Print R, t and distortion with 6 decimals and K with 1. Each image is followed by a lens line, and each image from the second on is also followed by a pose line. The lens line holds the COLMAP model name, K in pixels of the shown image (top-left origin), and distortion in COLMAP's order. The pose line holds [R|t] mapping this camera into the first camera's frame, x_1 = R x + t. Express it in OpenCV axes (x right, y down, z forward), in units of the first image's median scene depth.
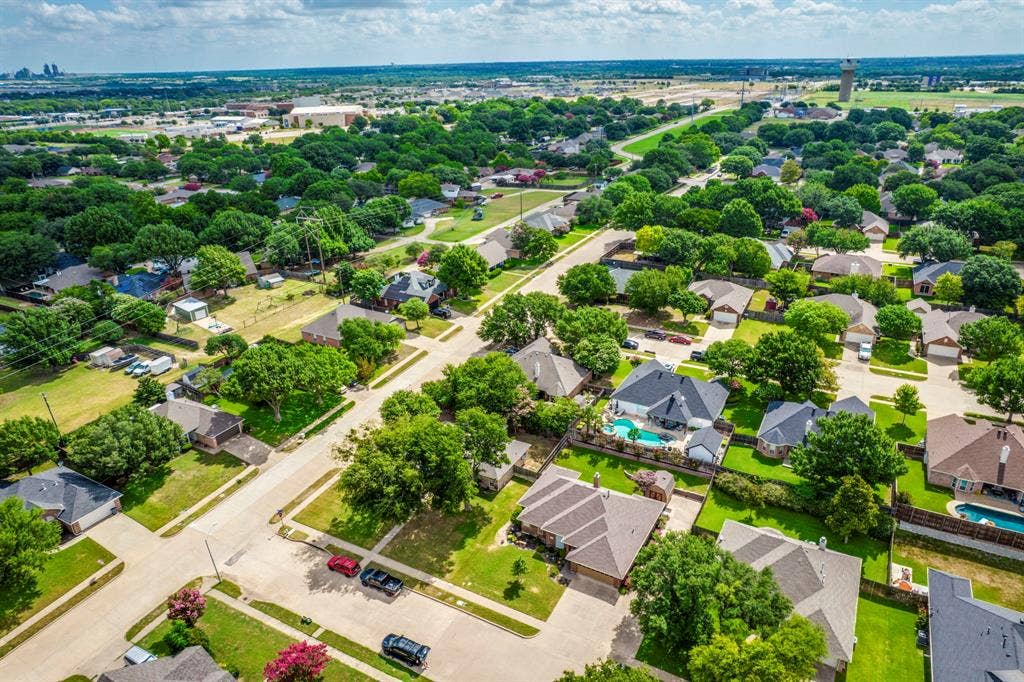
lens RADIAL K [[656.4, 0, 518.0], [0, 656.4, 340.6], [0, 0, 1]] dist [-0.057651, 0.052357]
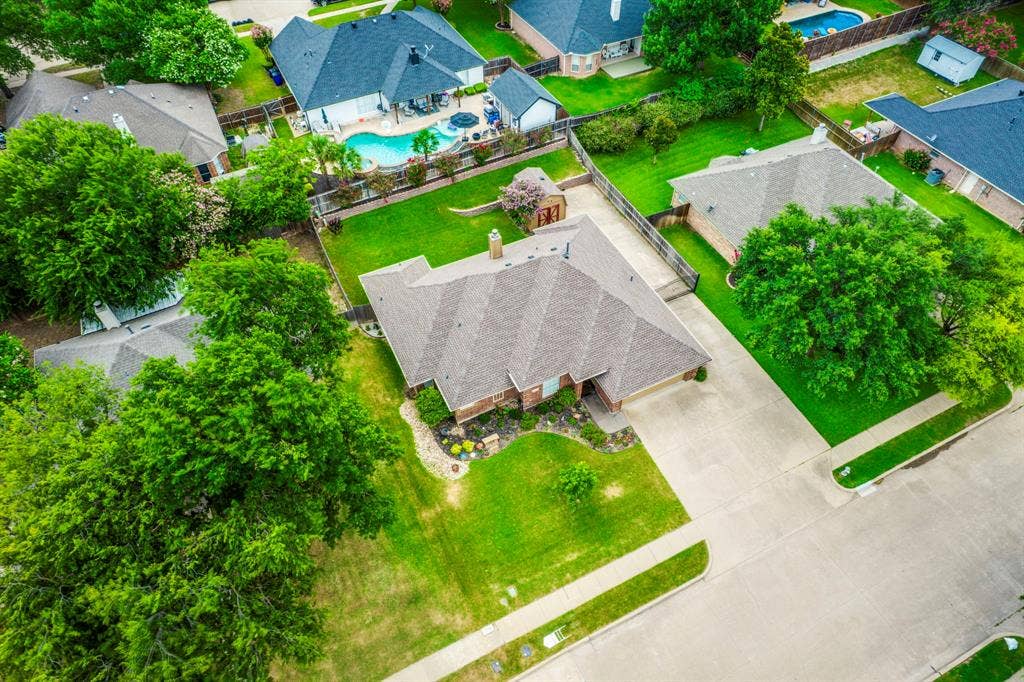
lens RADIAL K [[656.4, 0, 518.0], [0, 656.4, 340.6], [0, 0, 1]] dist [-0.057651, 0.052357]
pose [[0.571063, -0.622592, 0.535039, -0.168574], [0.330405, 0.770963, 0.544471, 0.005875], [-0.751479, -0.134148, 0.645975, 0.618734]]
